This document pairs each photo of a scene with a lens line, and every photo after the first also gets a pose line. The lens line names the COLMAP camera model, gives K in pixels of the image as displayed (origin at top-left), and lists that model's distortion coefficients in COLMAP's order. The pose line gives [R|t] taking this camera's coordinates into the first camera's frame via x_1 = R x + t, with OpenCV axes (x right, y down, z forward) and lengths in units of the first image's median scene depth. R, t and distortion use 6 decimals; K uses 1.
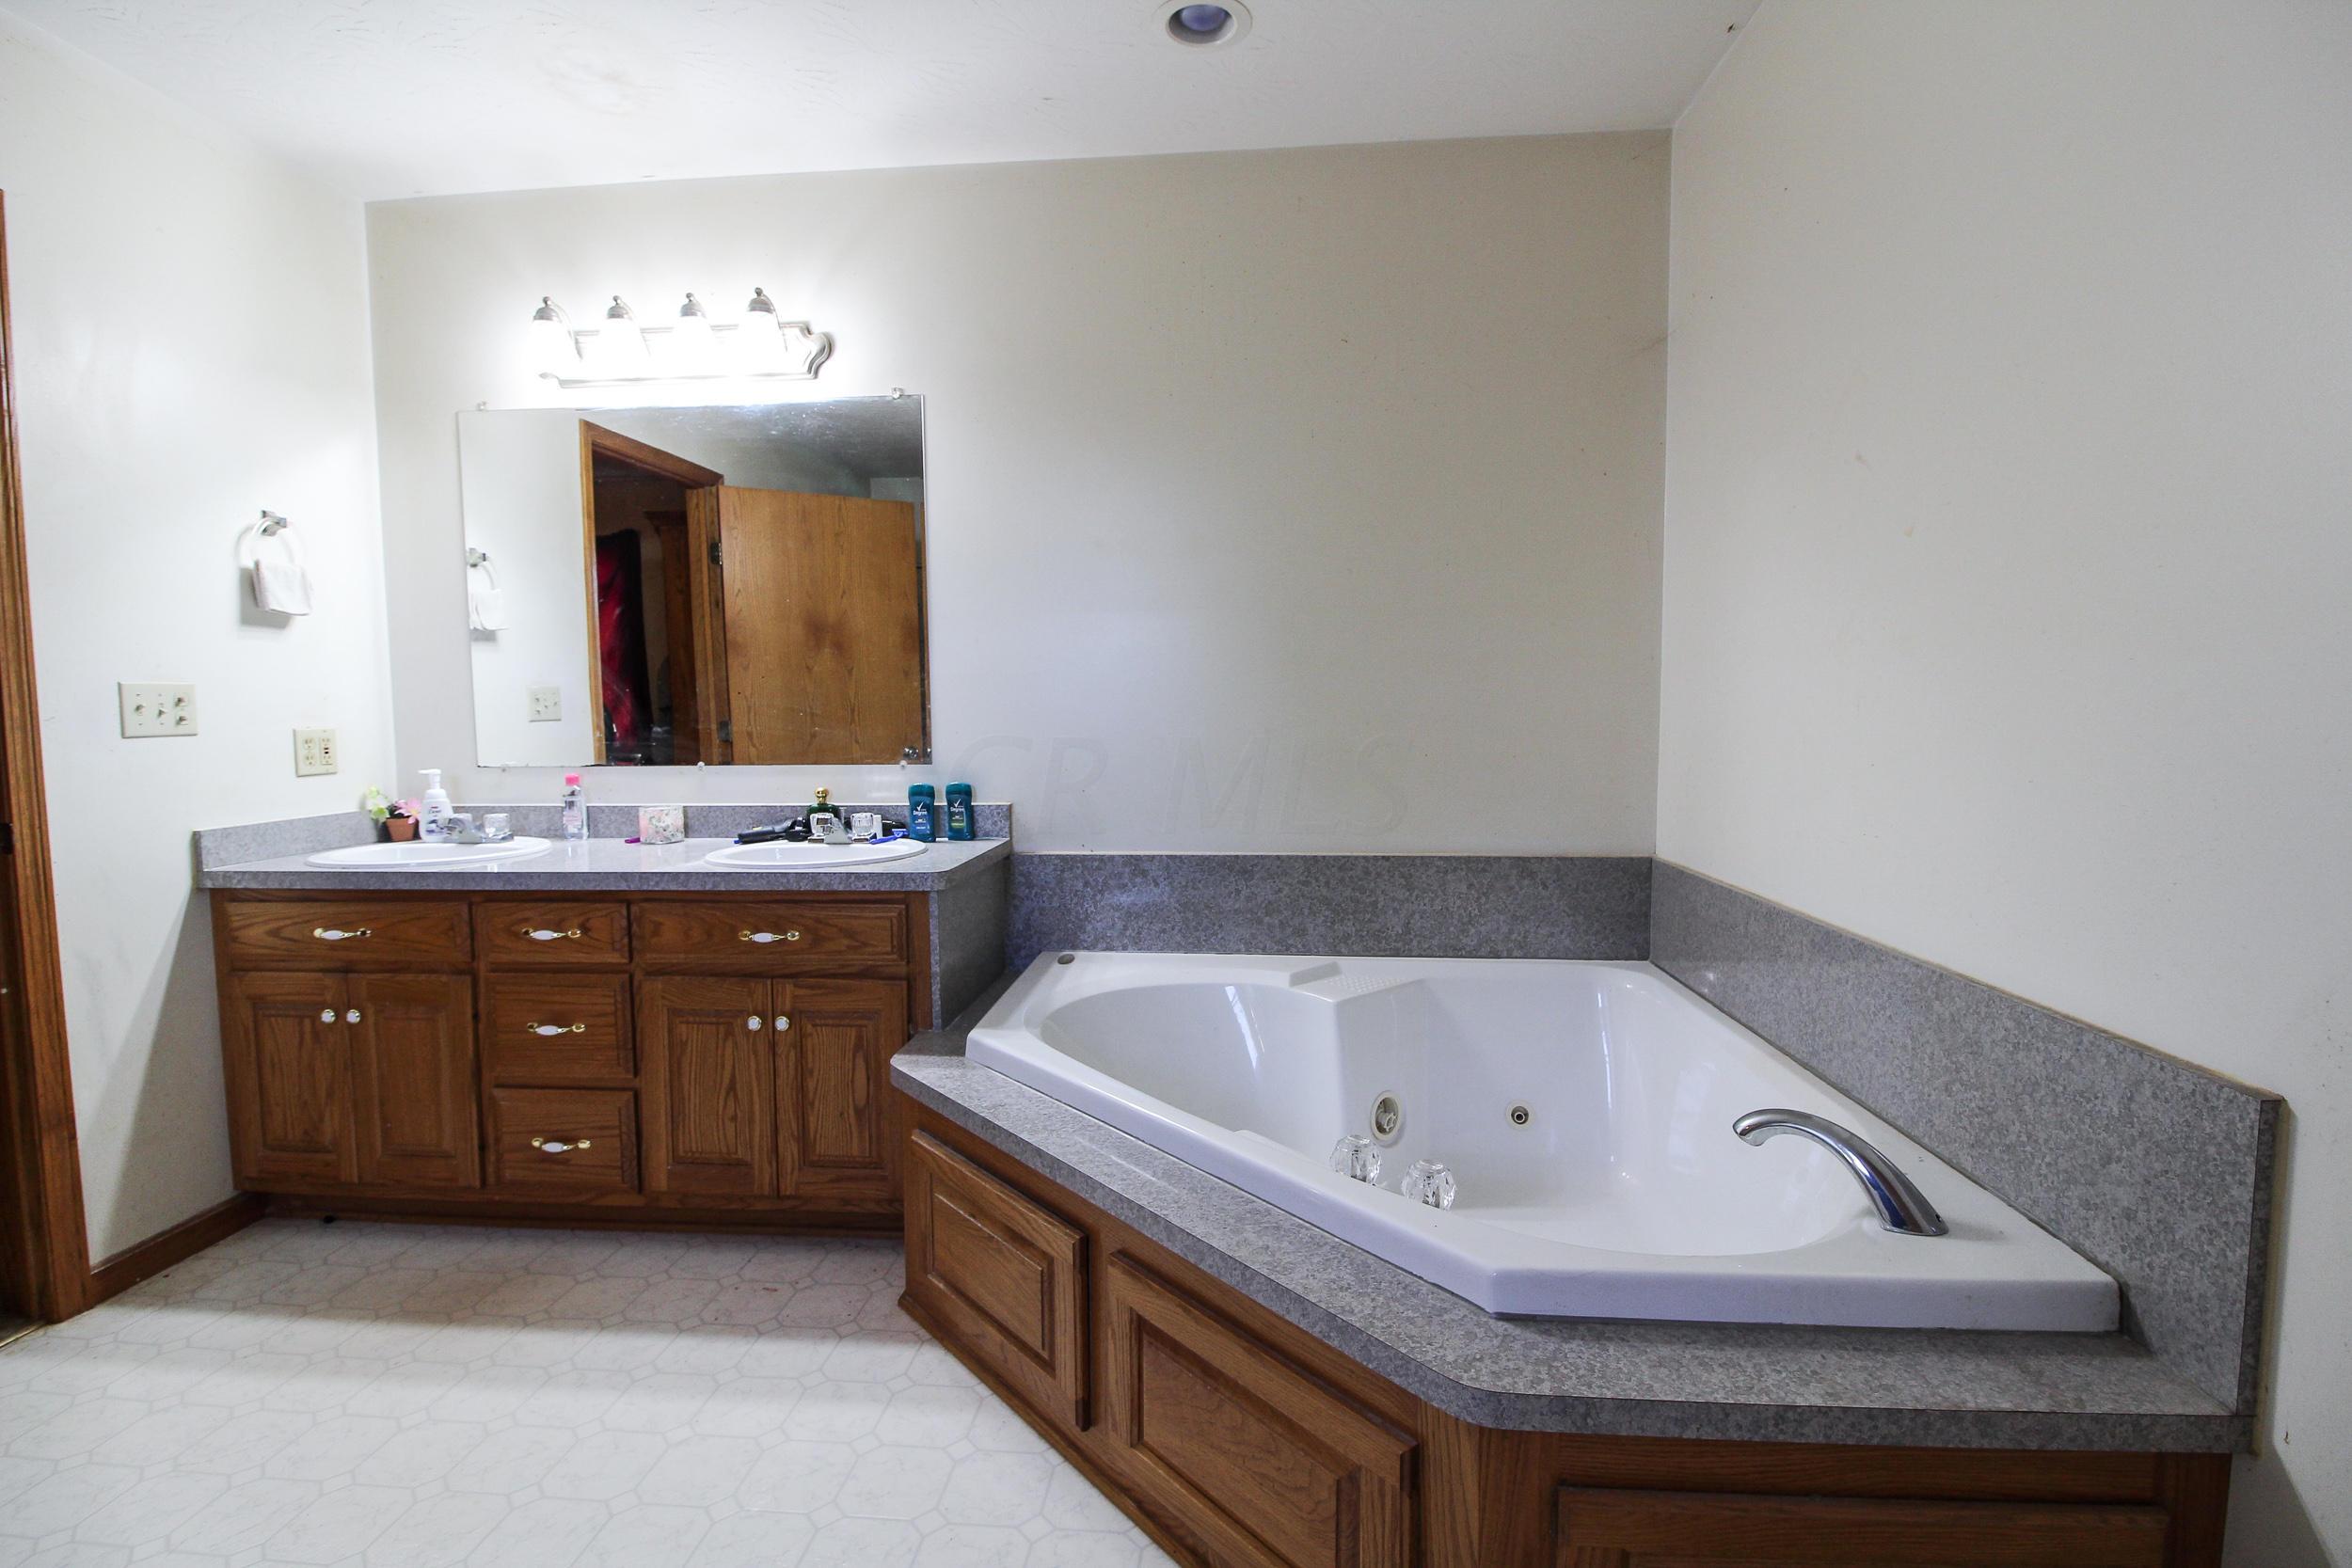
lens RADIAL K [[1071.9, 0, 1174.4], [0, 1071.9, 780.4], [0, 0, 1]] dist [-0.017252, -0.007086]
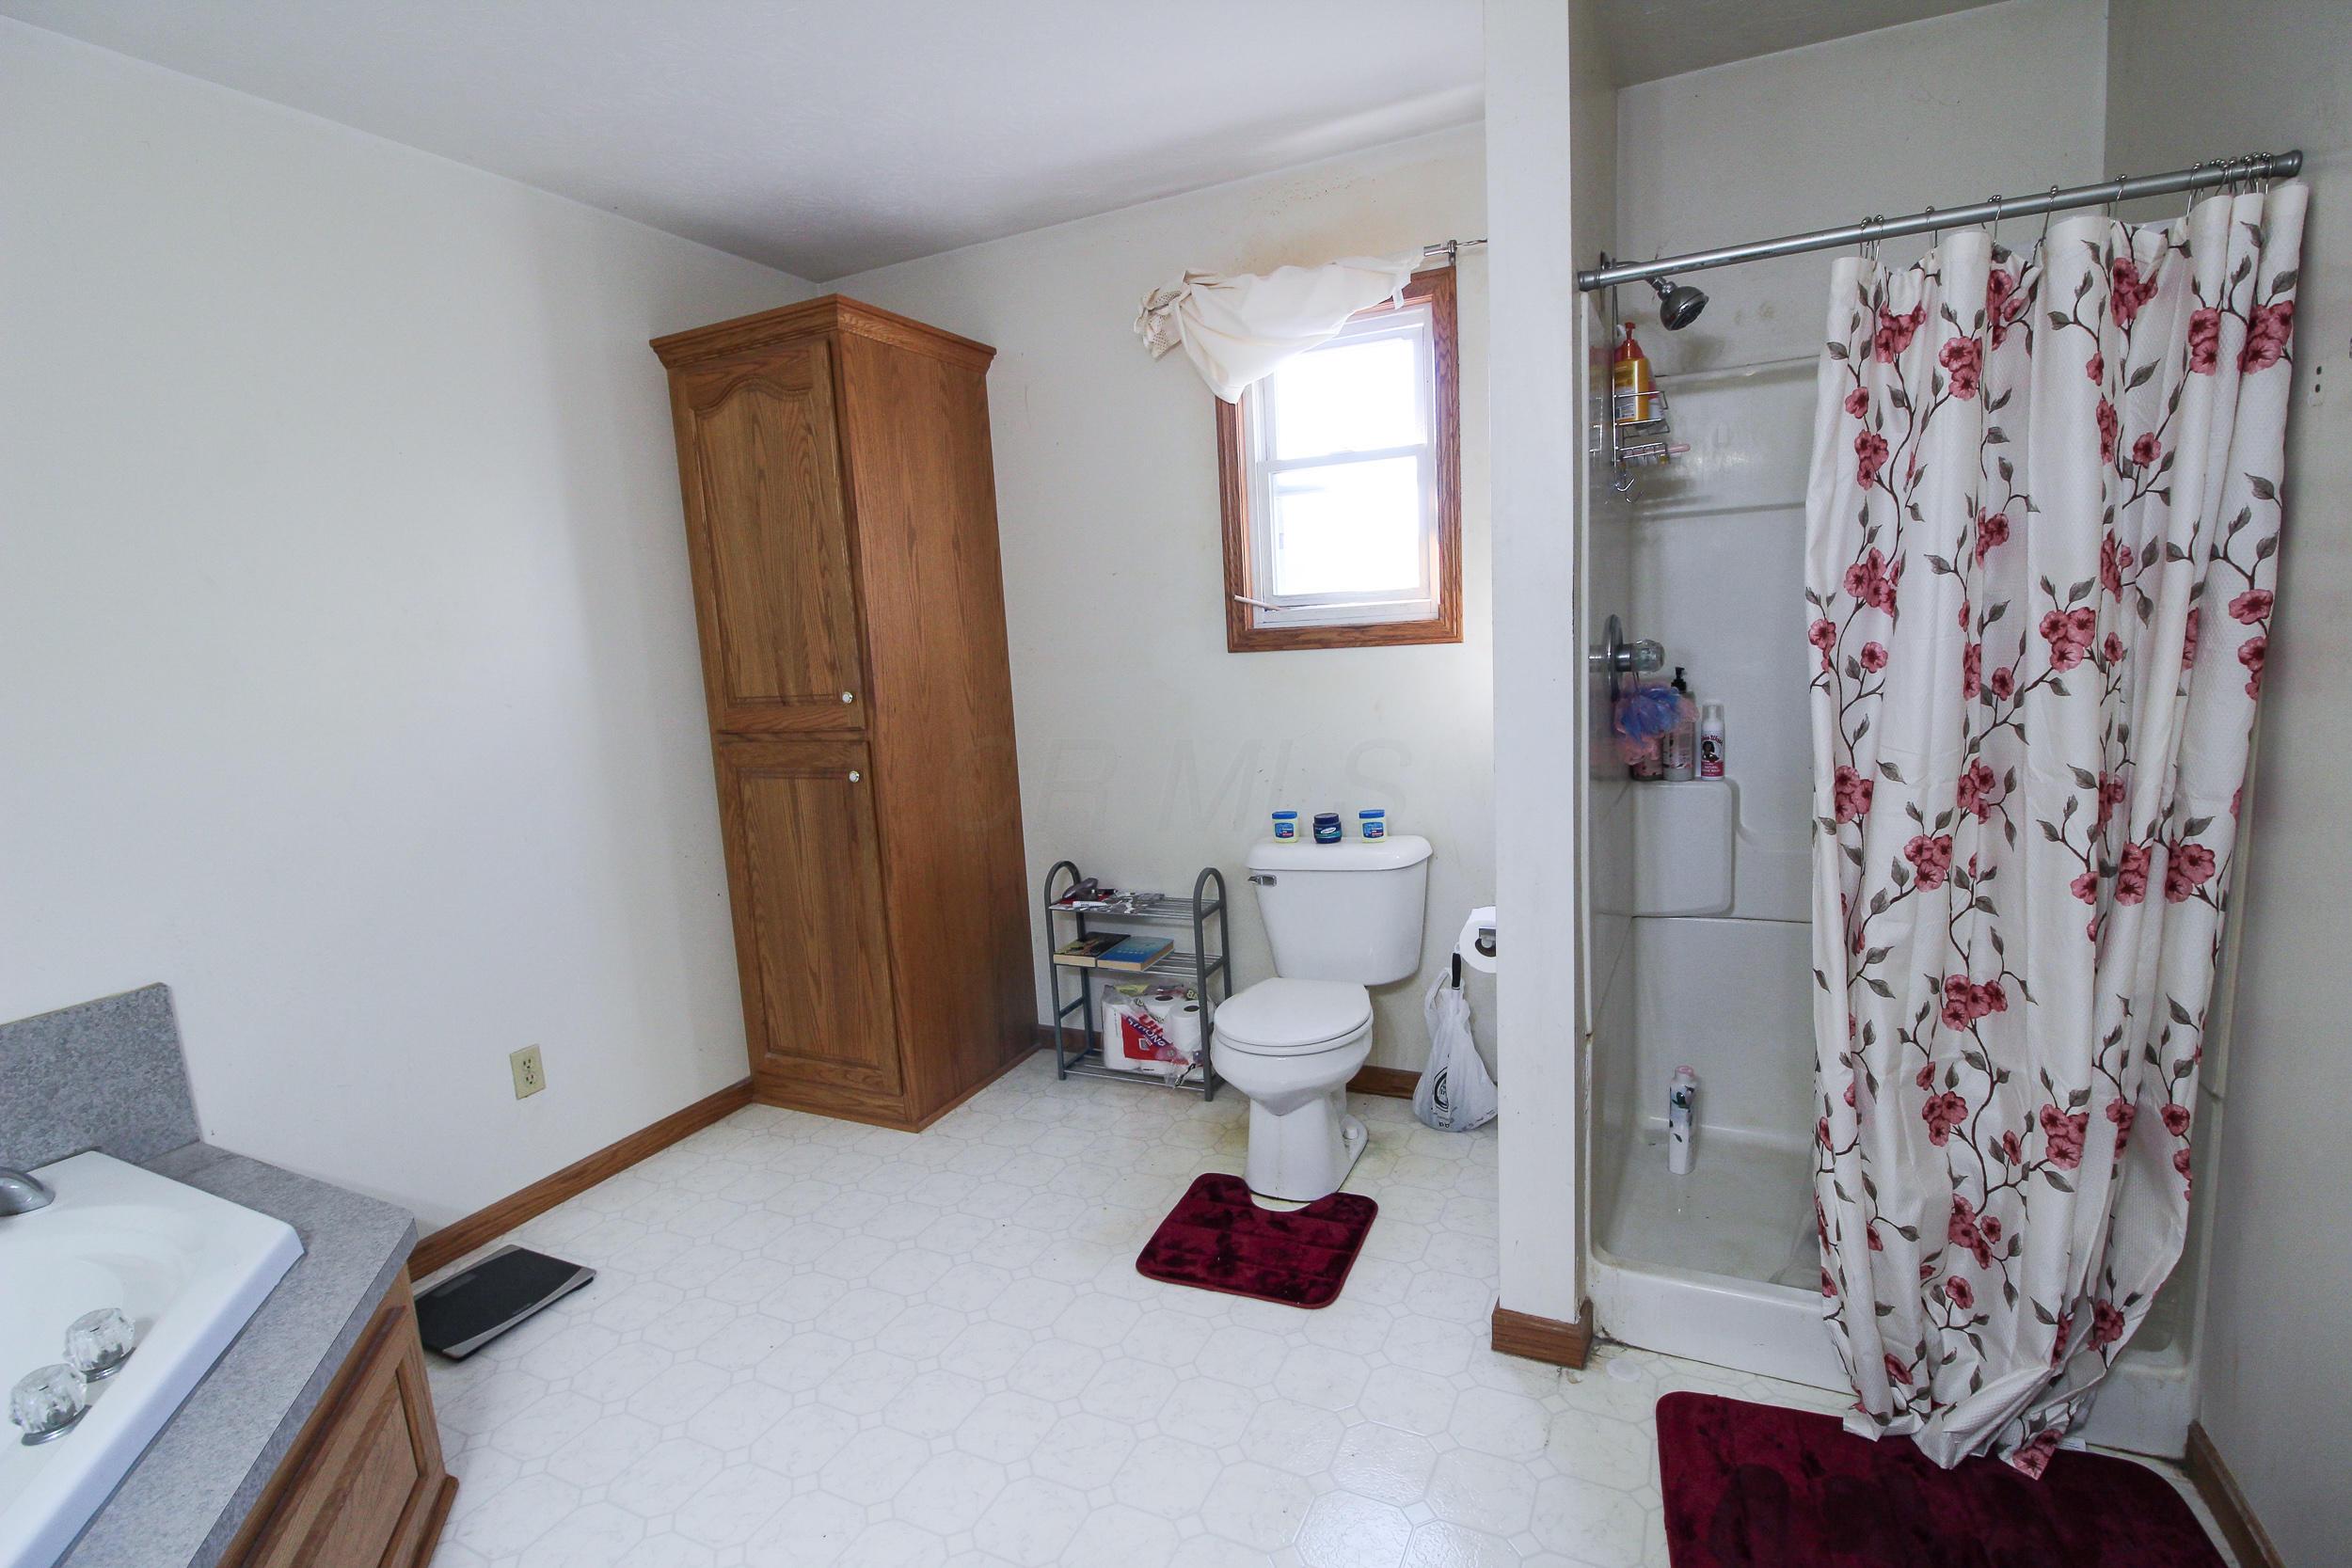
lens RADIAL K [[1071.9, 0, 1177.9], [0, 1071.9, 787.4], [0, 0, 1]] dist [-0.017252, -0.007086]
pose [[-0.931460, 0.007999, 0.363756, -1.005764], [0.092918, 0.971837, 0.216562, -0.211497], [-0.351779, 0.235518, -0.905971, 1.364904]]
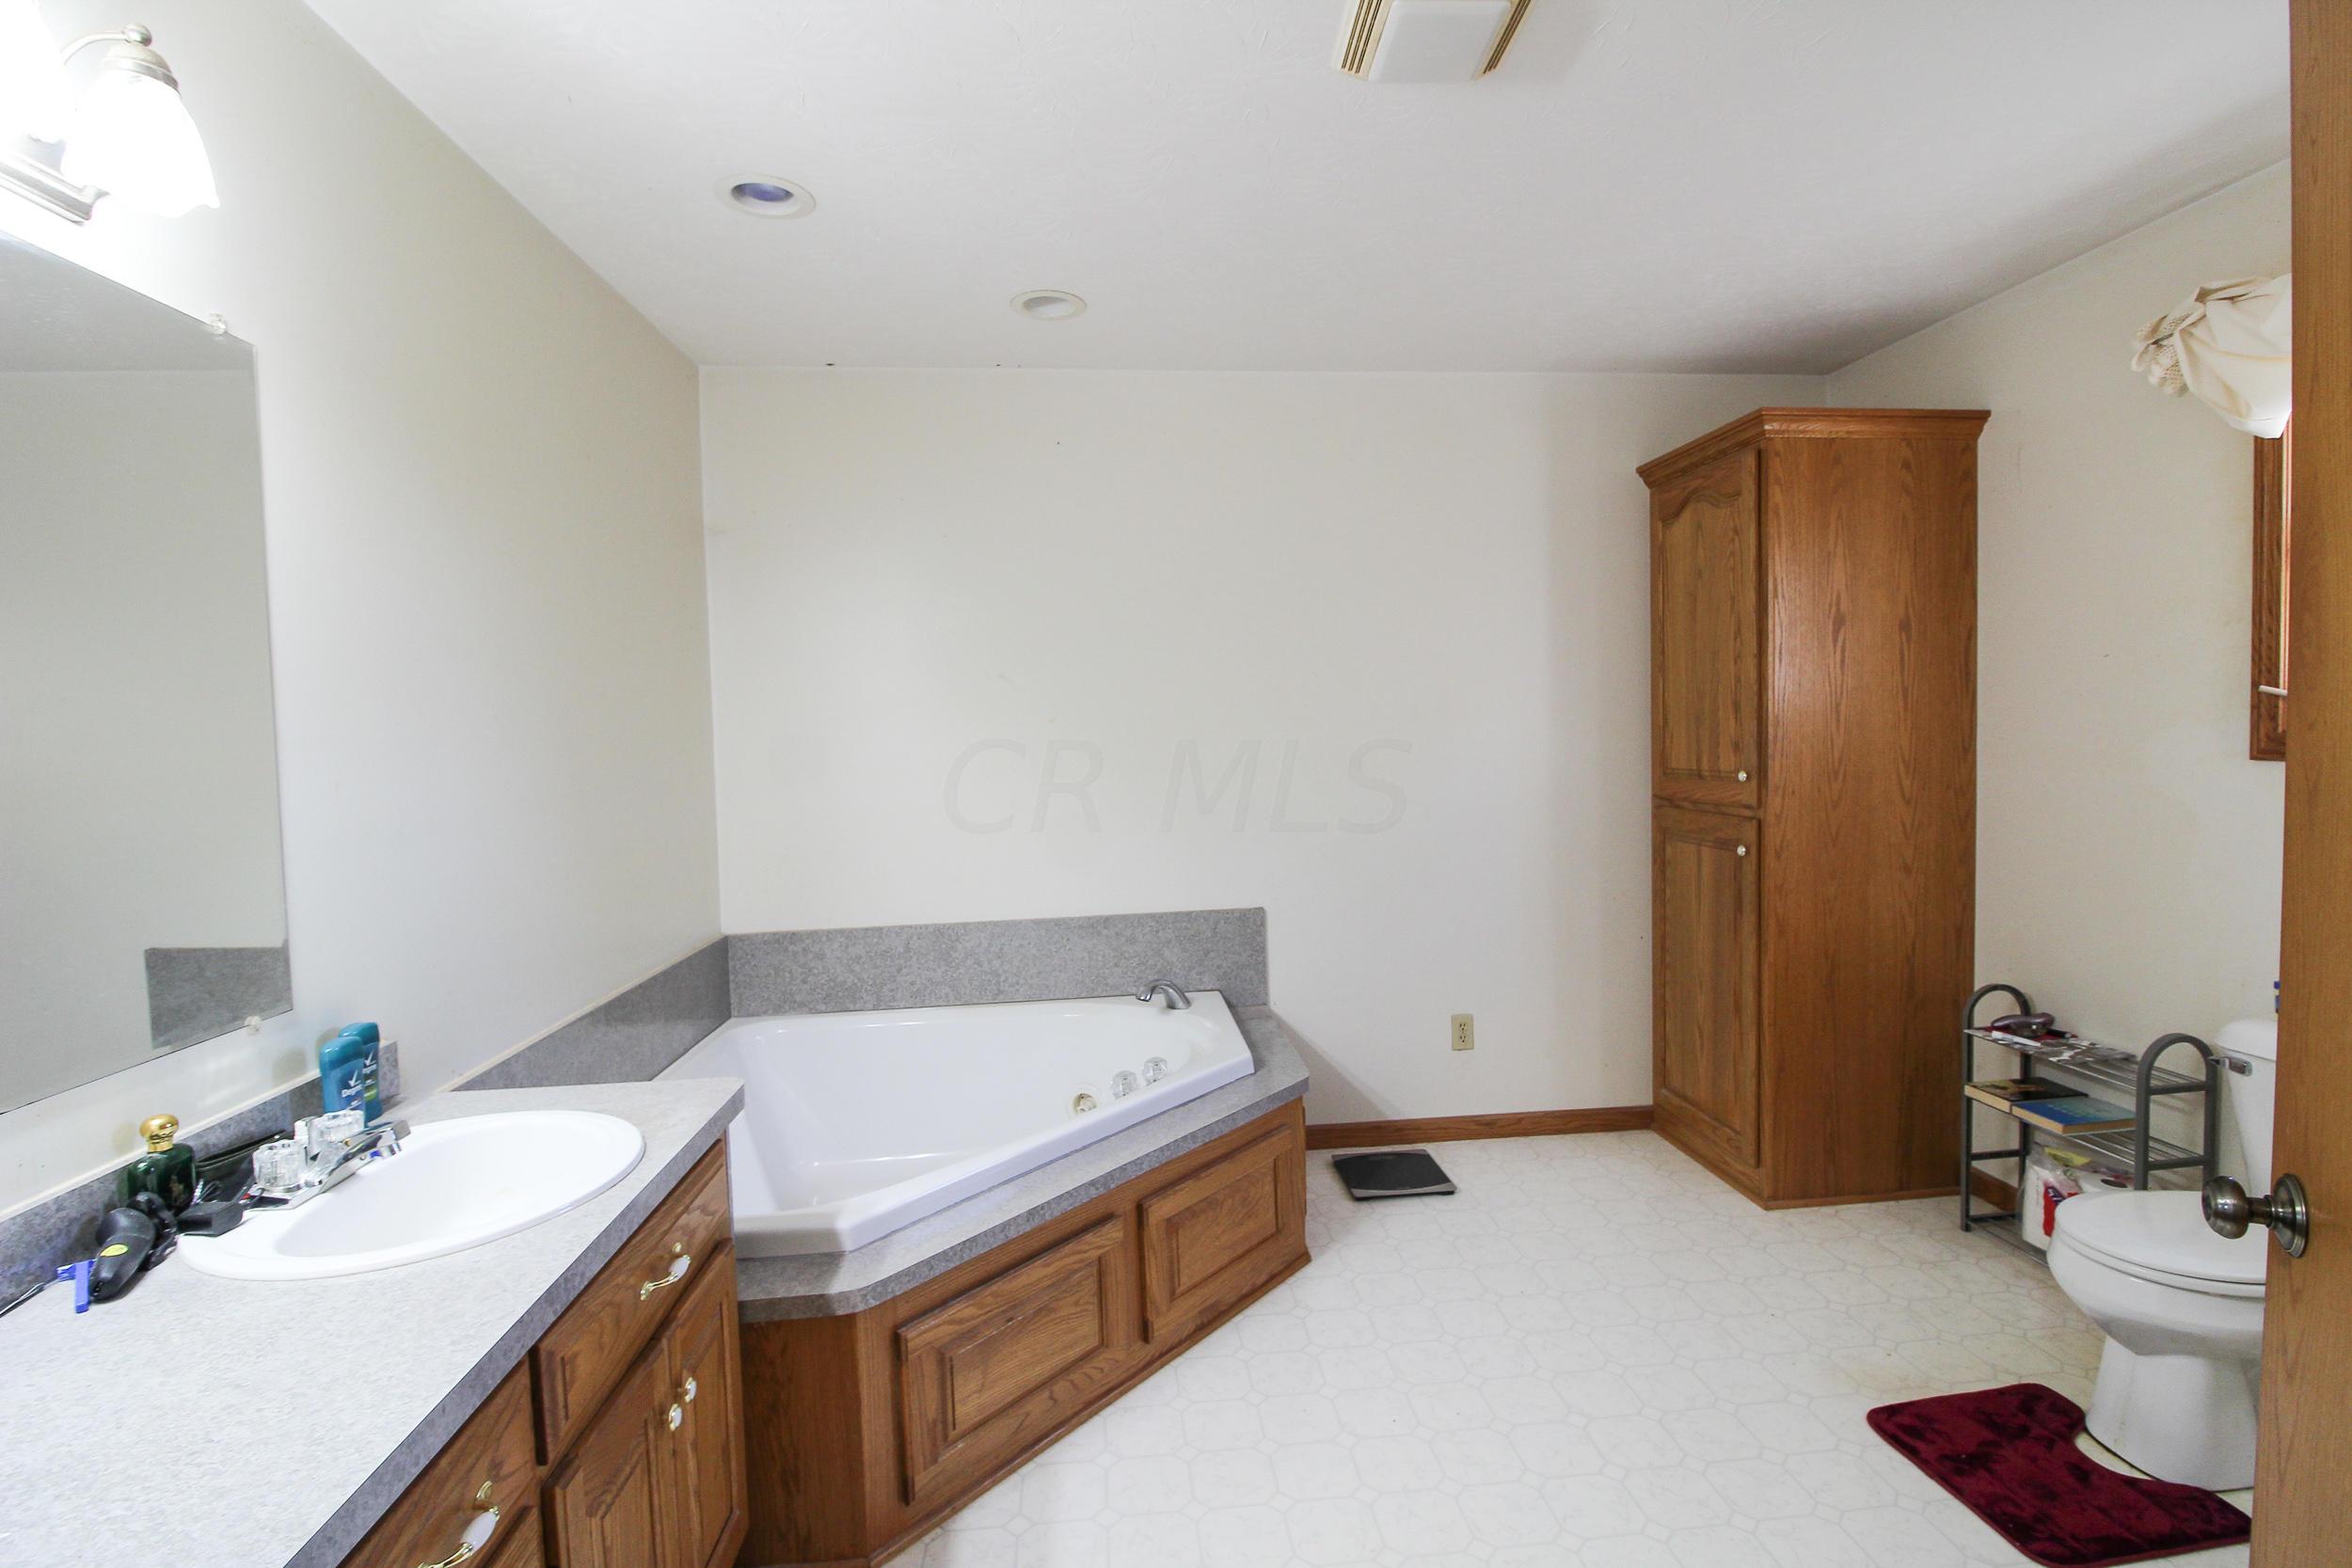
lens RADIAL K [[1071.9, 0, 1176.4], [0, 1071.9, 789.2], [0, 0, 1]] dist [-0.017252, -0.007086]
pose [[-0.157342, -0.044112, 0.986559, -1.580660], [0.102338, 0.992895, 0.060717, -0.218078], [-0.982227, 0.110516, -0.151710, 1.183573]]
